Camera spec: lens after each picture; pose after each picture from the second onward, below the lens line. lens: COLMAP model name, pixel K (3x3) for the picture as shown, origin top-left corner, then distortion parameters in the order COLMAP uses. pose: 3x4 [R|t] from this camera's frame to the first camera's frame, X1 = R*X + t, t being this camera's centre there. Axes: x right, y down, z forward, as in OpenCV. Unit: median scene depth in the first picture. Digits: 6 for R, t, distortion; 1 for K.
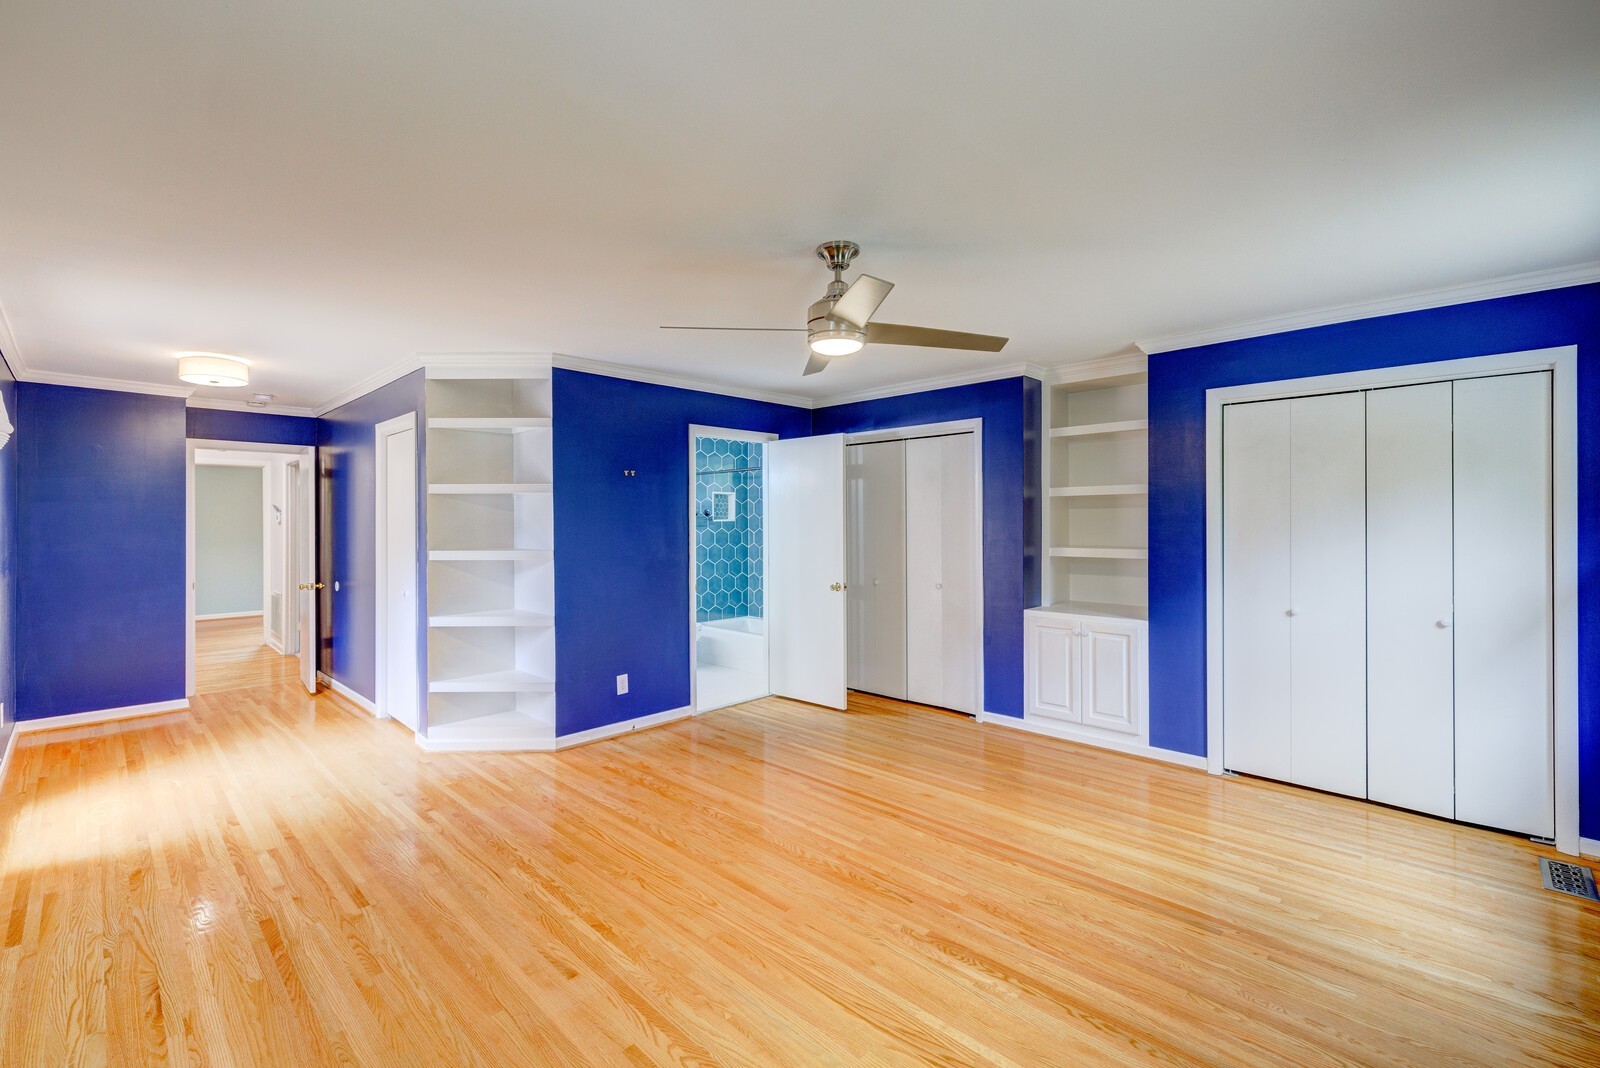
lens RADIAL K [[695.2, 0, 795.5], [0, 695.2, 526.7], [0, 0, 1]] dist [0.008578, -0.001313]
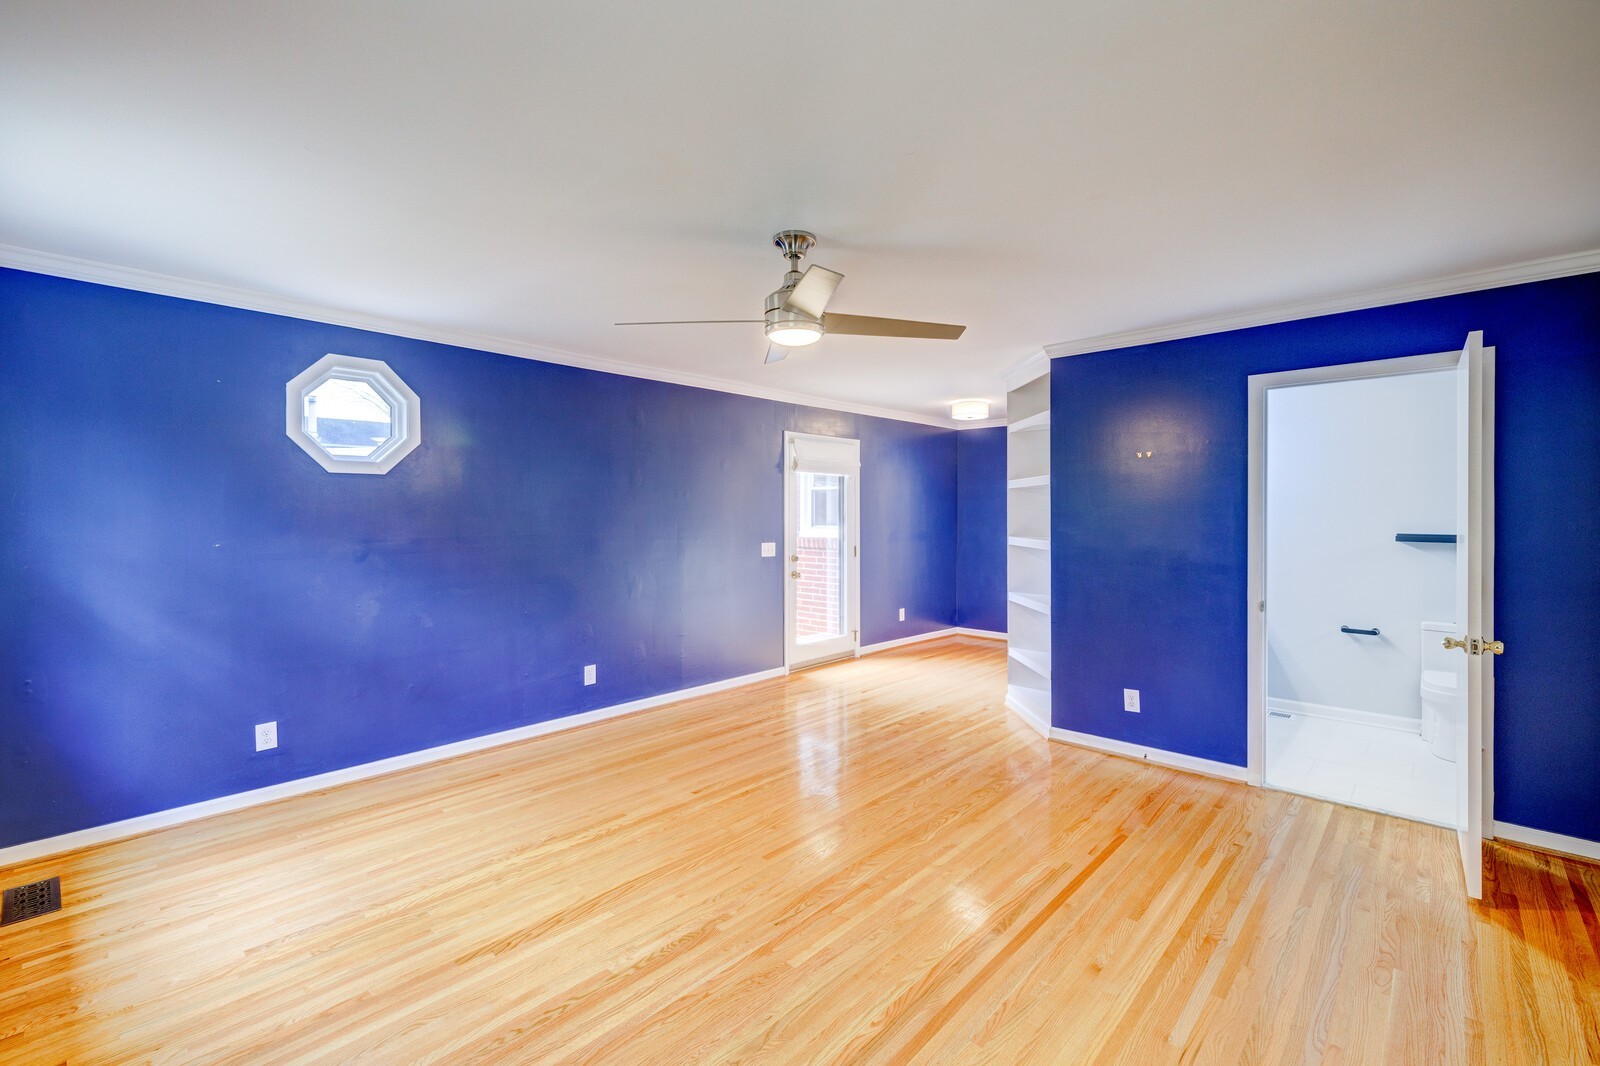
lens RADIAL K [[695.2, 0, 796.8], [0, 695.2, 523.5], [0, 0, 1]] dist [0.008578, -0.001313]
pose [[0.015228, 0.017144, -0.999737, 0.768958], [-0.005480, 0.999839, 0.017063, -0.008901], [0.999869, 0.005219, 0.015319, 0.714905]]
